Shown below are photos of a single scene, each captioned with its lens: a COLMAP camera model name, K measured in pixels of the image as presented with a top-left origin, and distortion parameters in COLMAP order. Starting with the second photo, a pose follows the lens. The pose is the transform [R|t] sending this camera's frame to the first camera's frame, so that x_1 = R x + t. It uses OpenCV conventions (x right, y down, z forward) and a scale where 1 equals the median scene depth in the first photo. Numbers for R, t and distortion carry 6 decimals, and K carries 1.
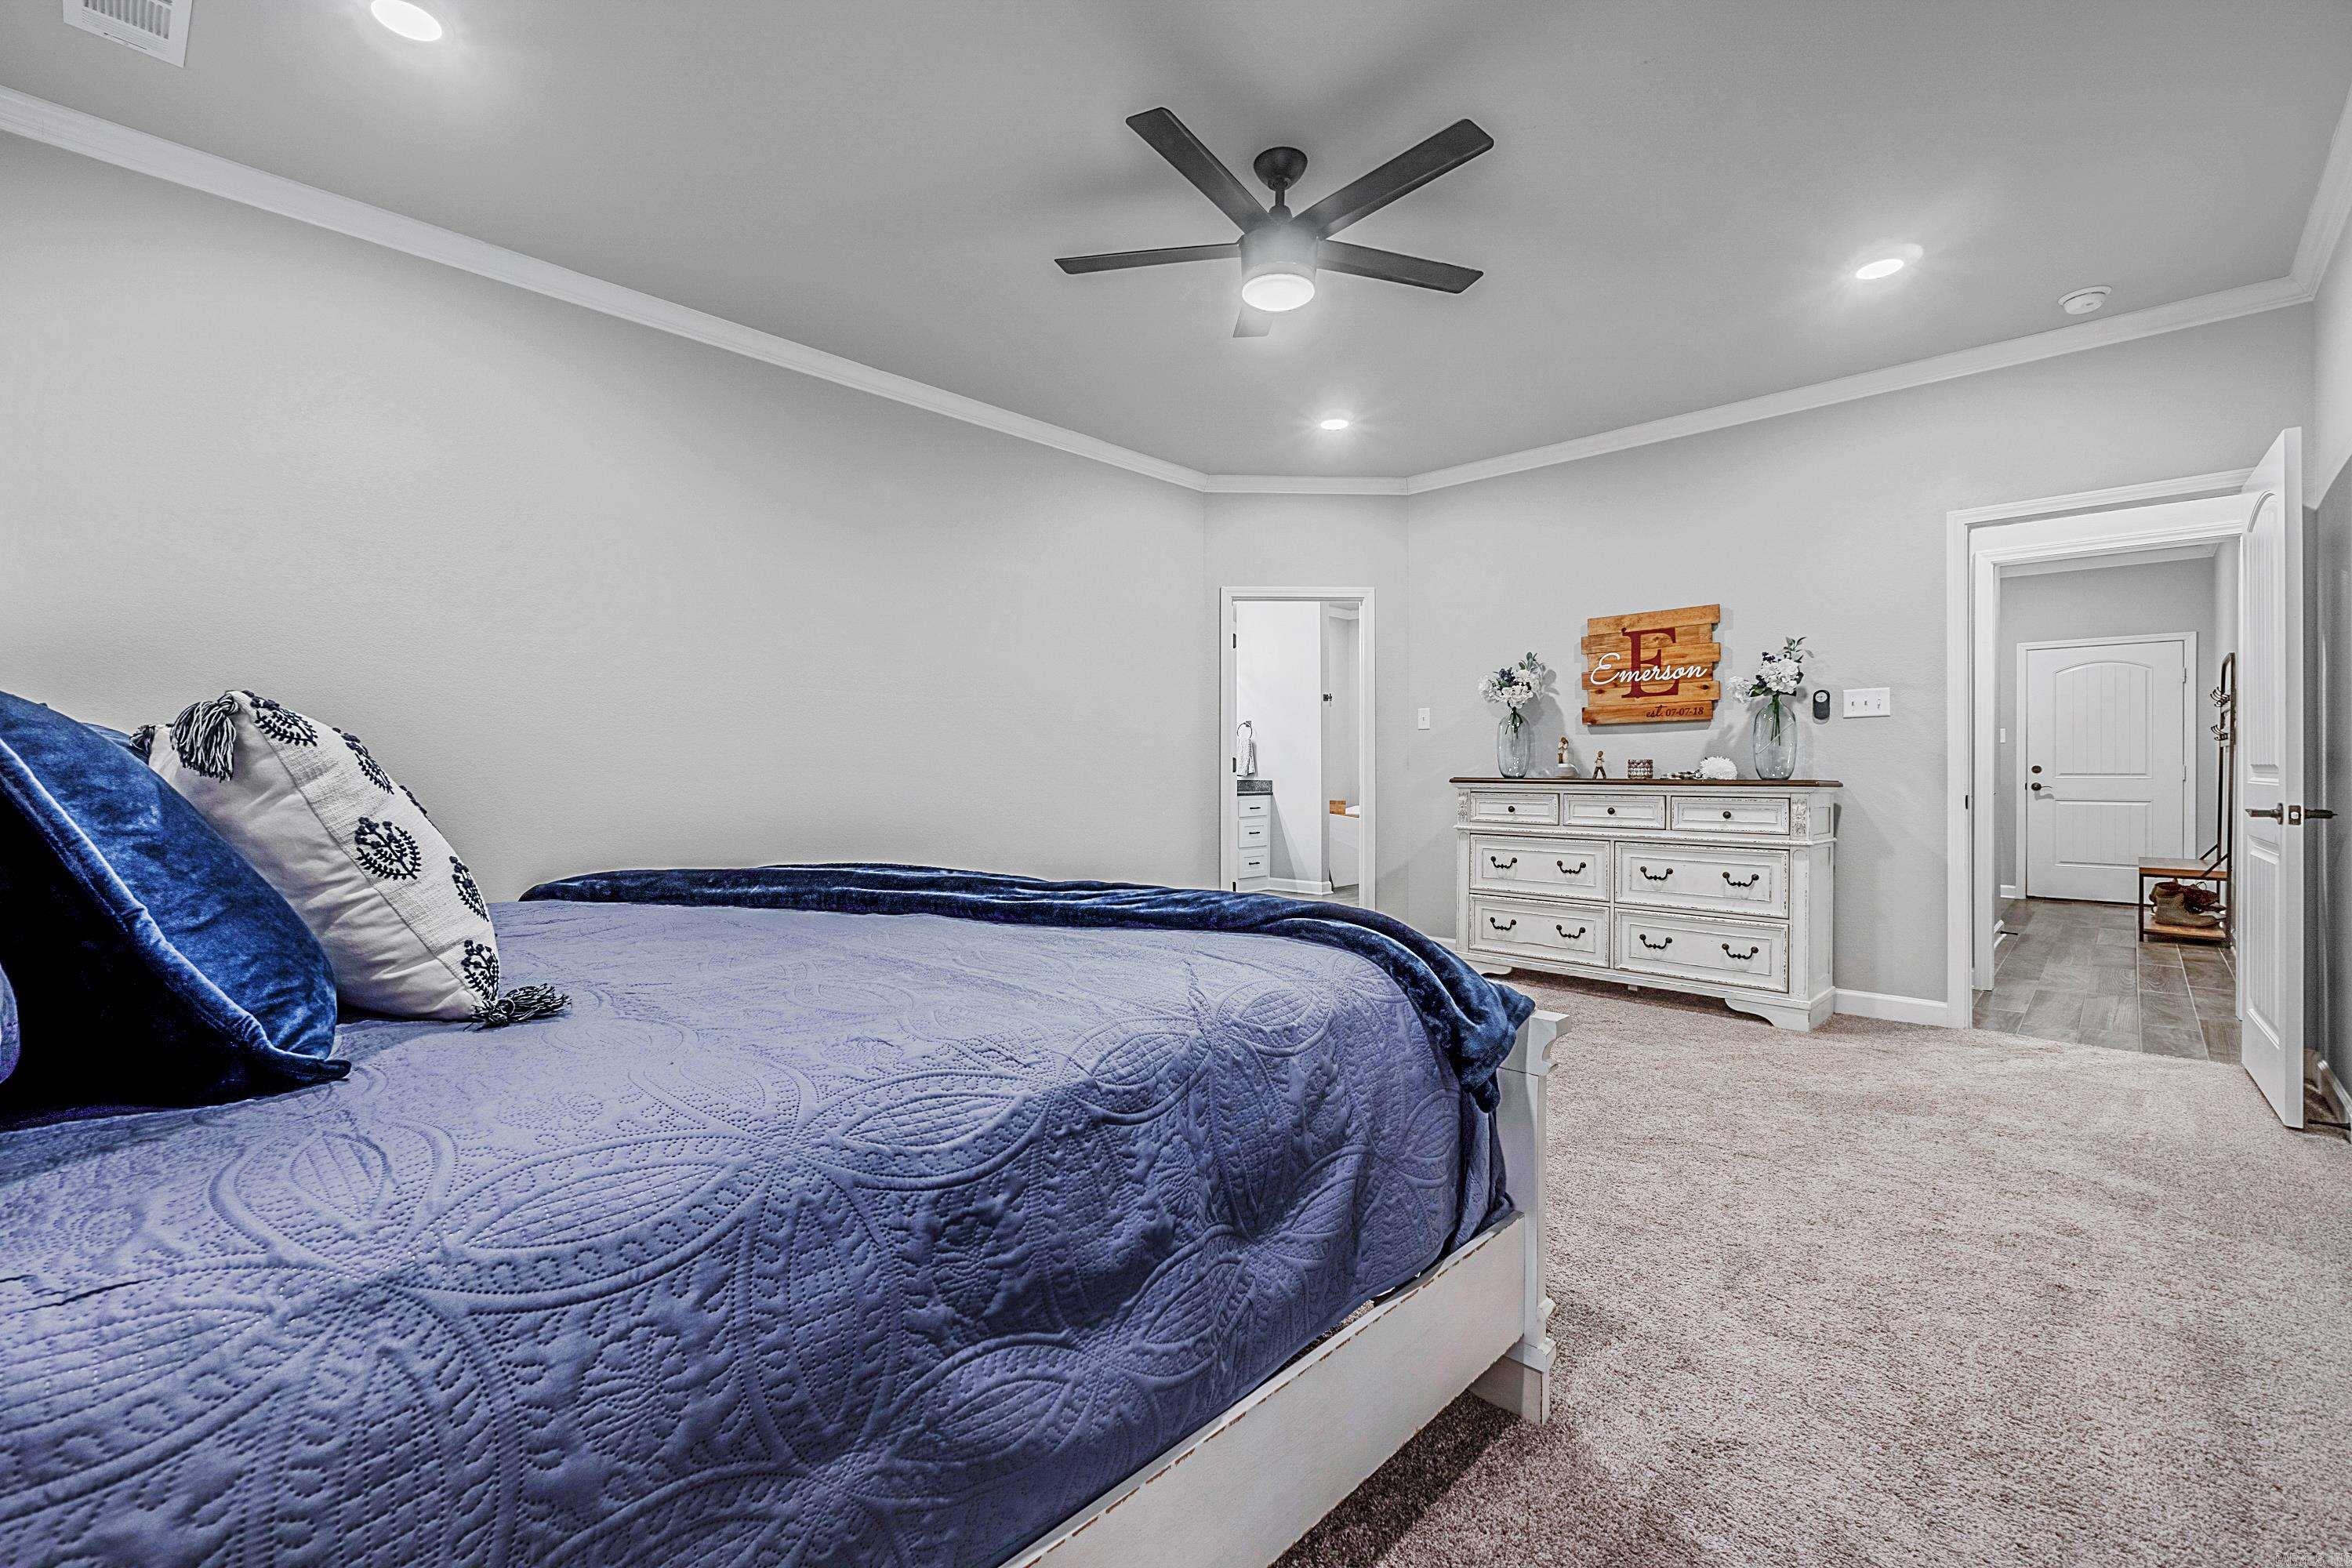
lens RADIAL K [[1001.8, 0, 1174.9], [0, 1001.8, 779.9], [0, 0, 1]] dist [-0.005234, -0.000904]
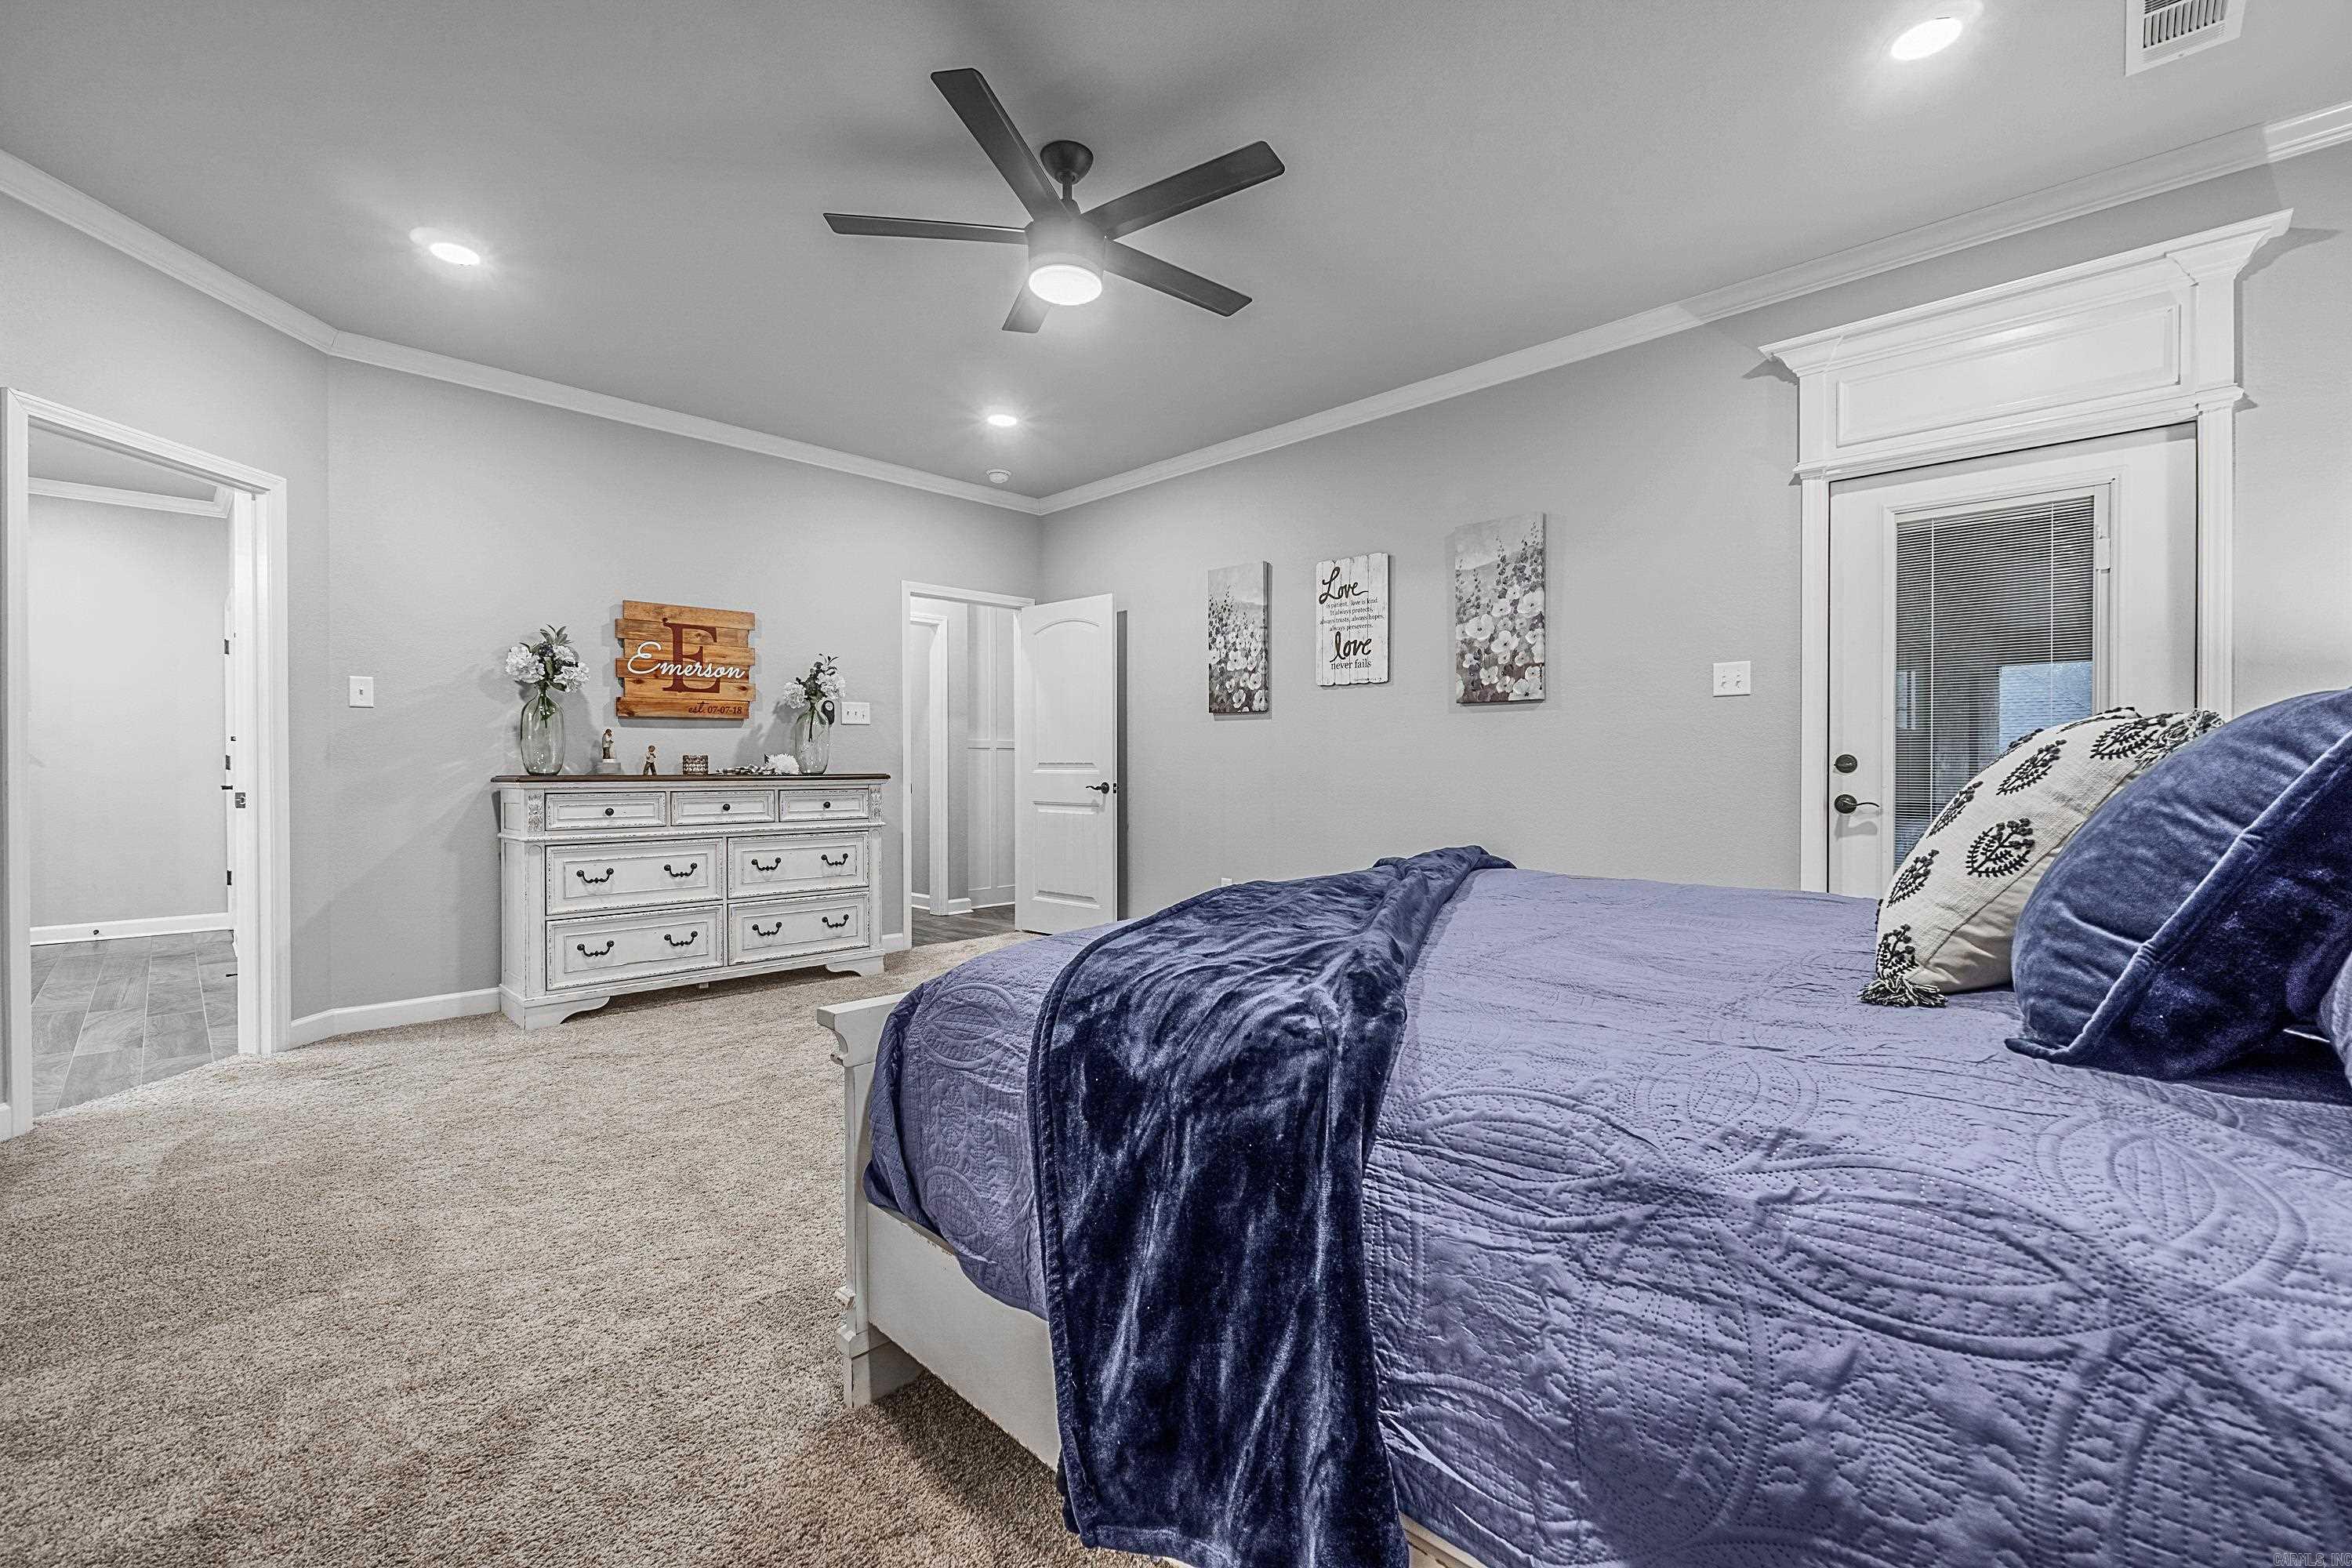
lens RADIAL K [[1001.8, 0, 1174.9], [0, 1001.8, 779.9], [0, 0, 1]] dist [-0.005234, -0.000904]
pose [[-0.001134, -0.014350, 0.999896, -0.537760], [0.010336, 0.999843, 0.014360, -0.005499], [-0.999946, 0.010351, -0.000986, 0.538349]]
